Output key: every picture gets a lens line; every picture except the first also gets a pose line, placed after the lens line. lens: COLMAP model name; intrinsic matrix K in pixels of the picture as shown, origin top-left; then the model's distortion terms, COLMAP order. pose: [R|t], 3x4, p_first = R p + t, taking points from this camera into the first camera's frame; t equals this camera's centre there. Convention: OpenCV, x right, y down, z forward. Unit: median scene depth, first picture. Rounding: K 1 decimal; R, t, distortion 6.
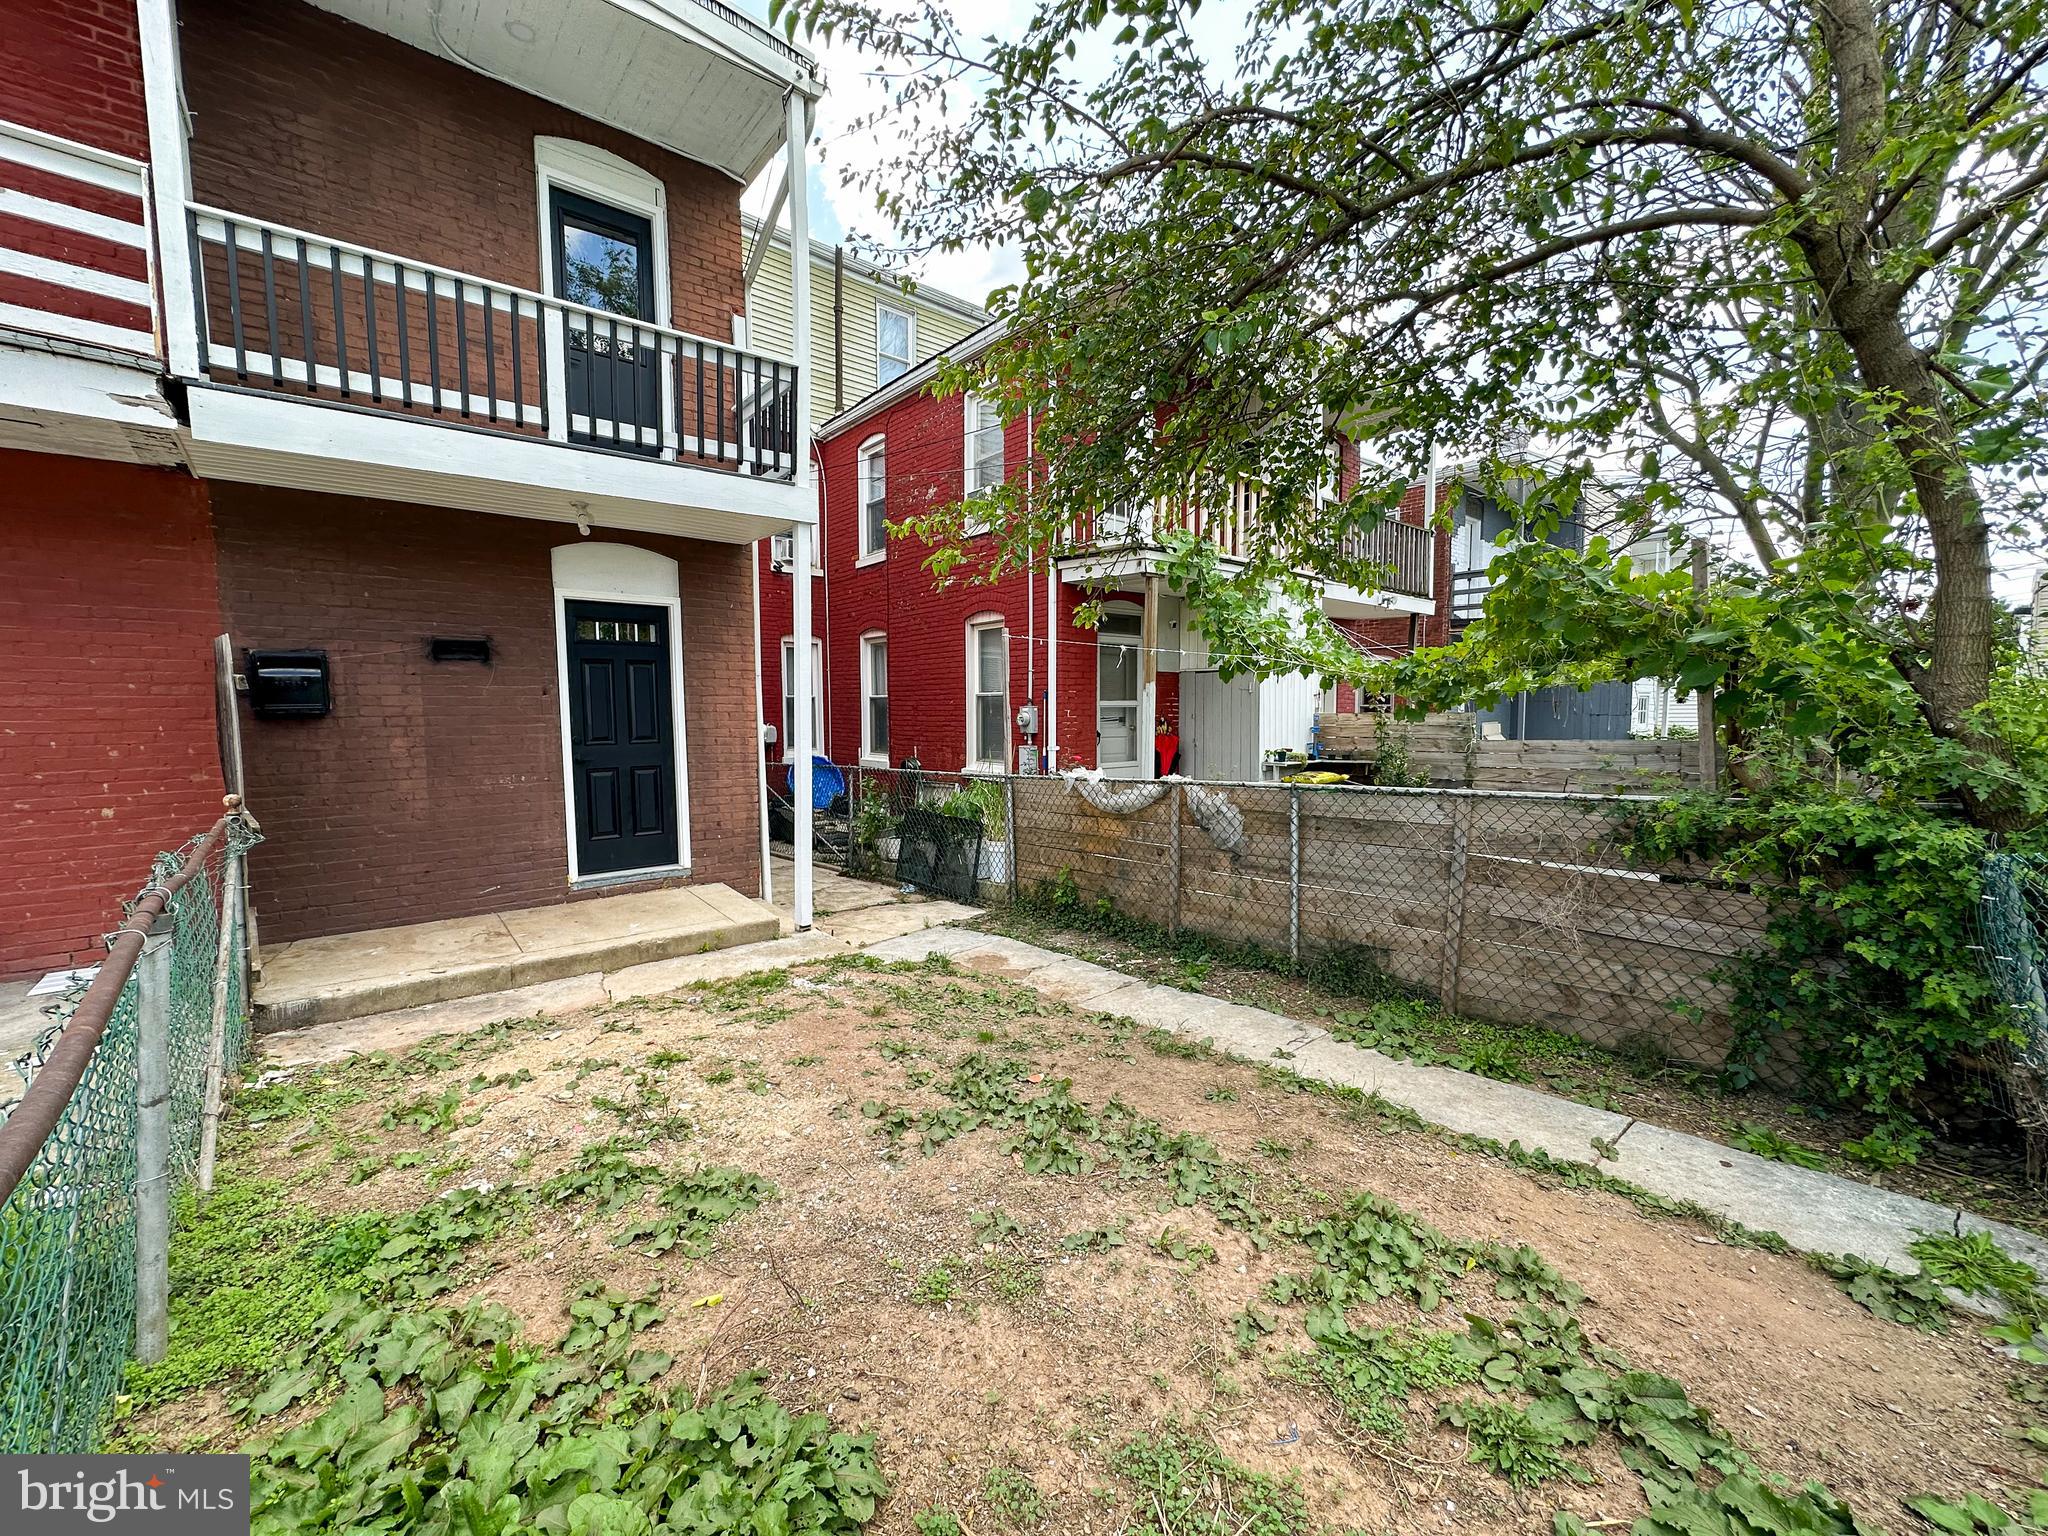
lens RADIAL K [[820.3, 0, 1024.0], [0, 820.3, 768.0], [0, 0, 1]] dist [0.001478, 0.000240]
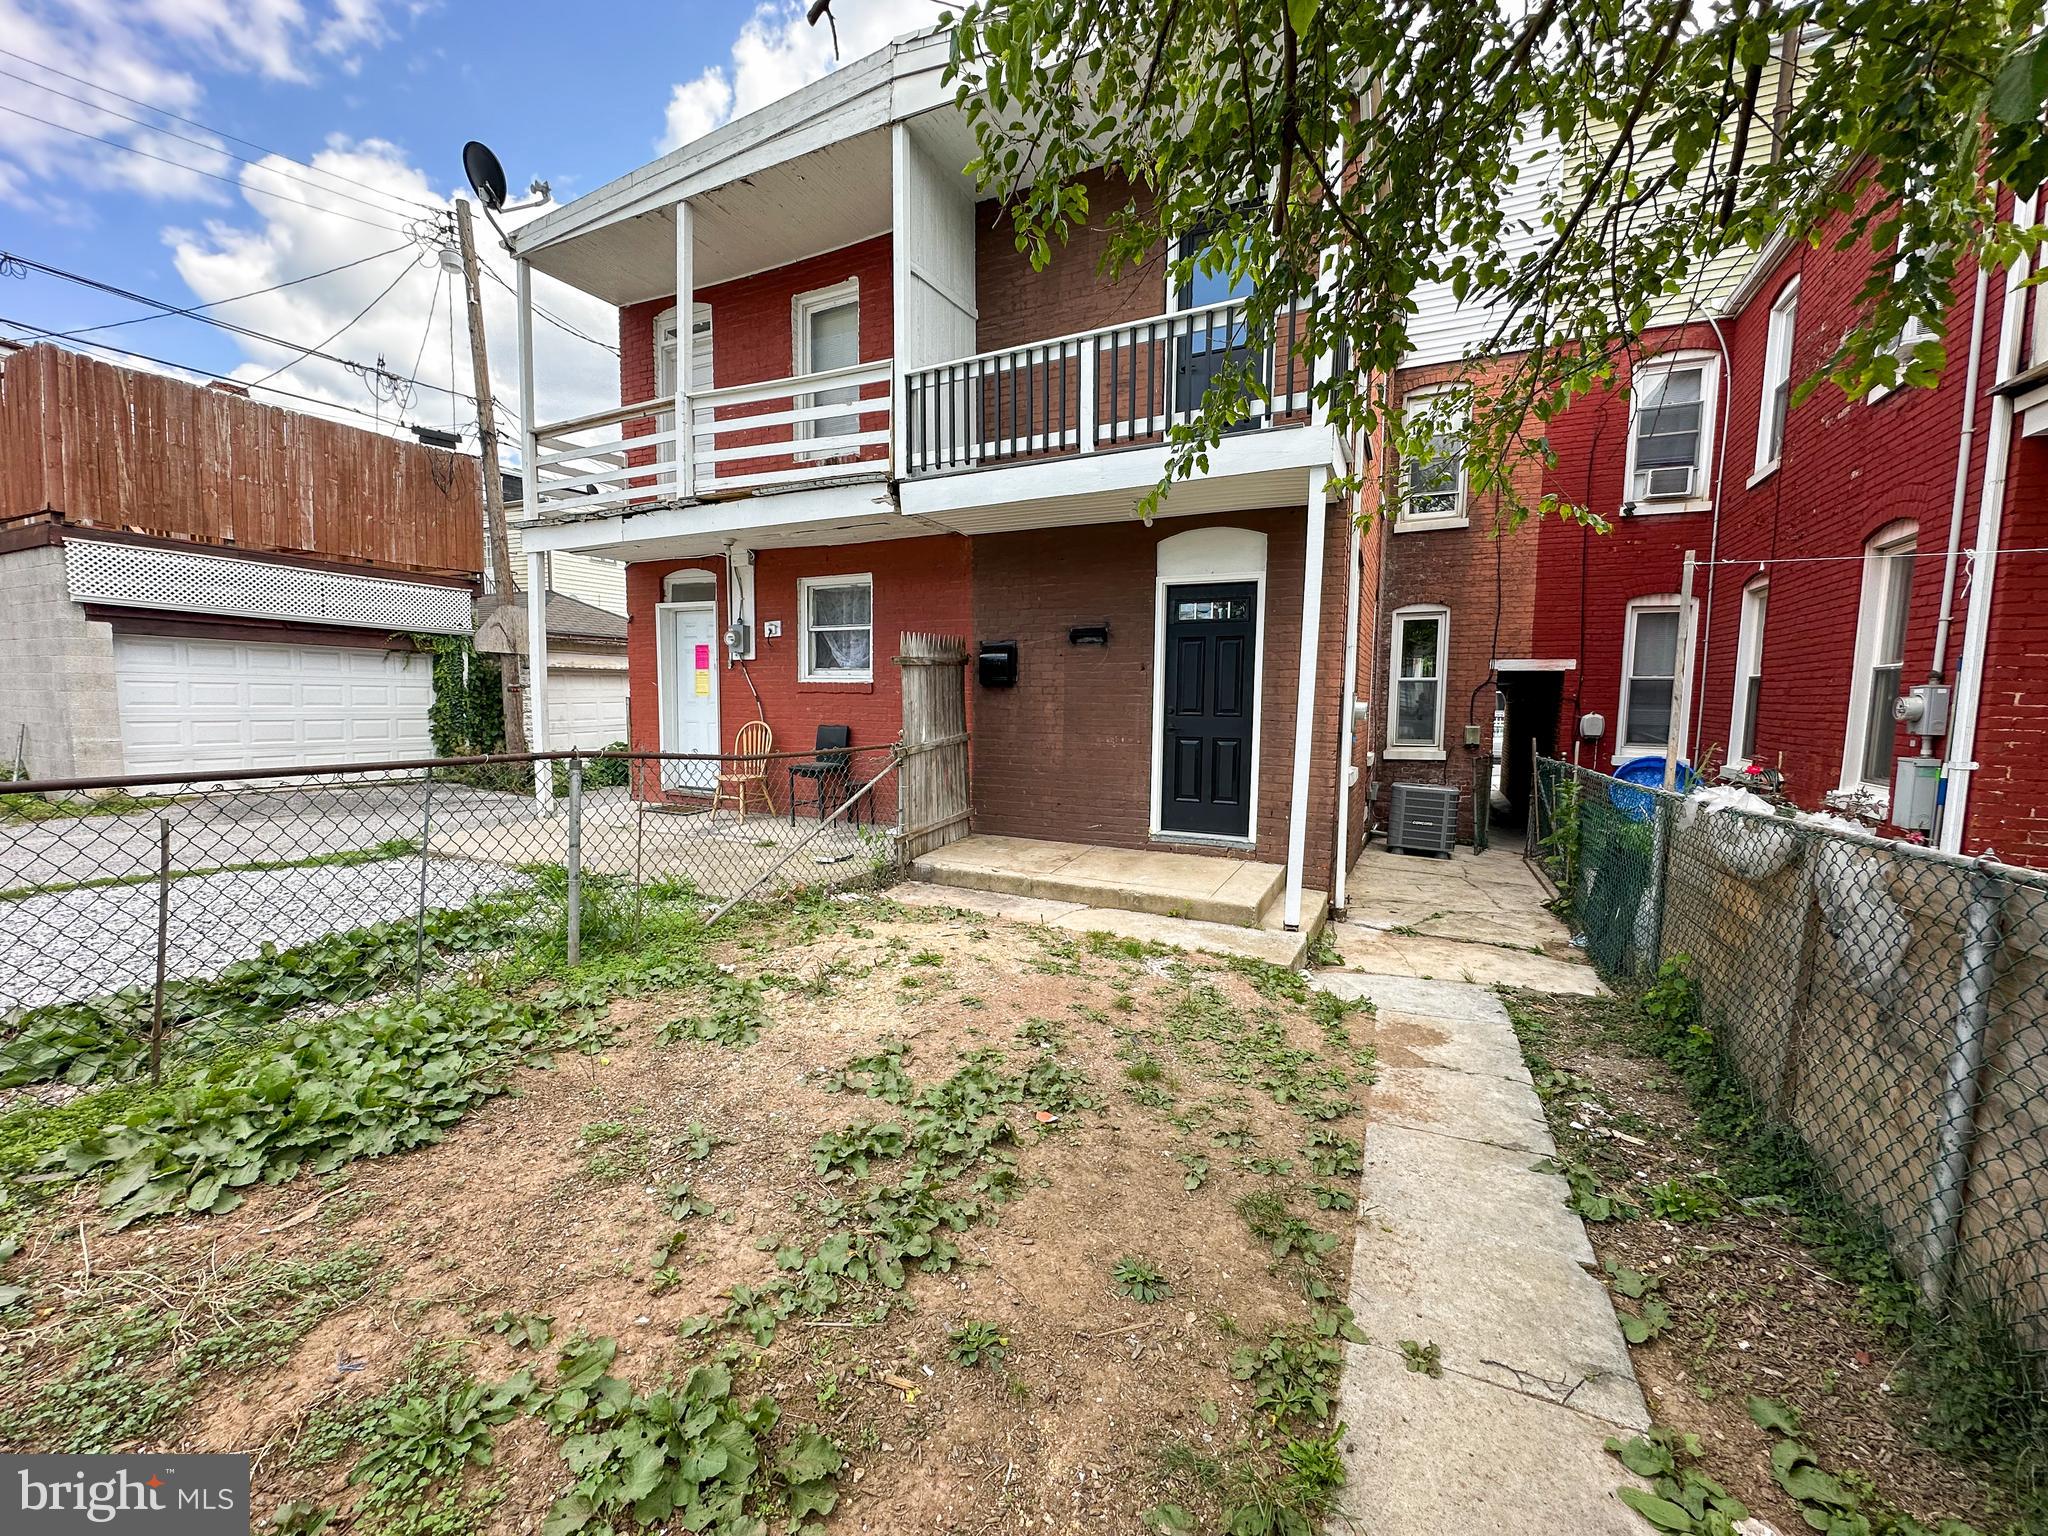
lens RADIAL K [[820.3, 0, 1024.0], [0, 820.3, 768.0], [0, 0, 1]] dist [0.001478, 0.000240]
pose [[0.399070, 0.090493, -0.912444, 0.501739], [-0.082289, 0.994637, 0.062655, -0.011053], [0.913220, 0.050081, 0.404377, 0.443516]]
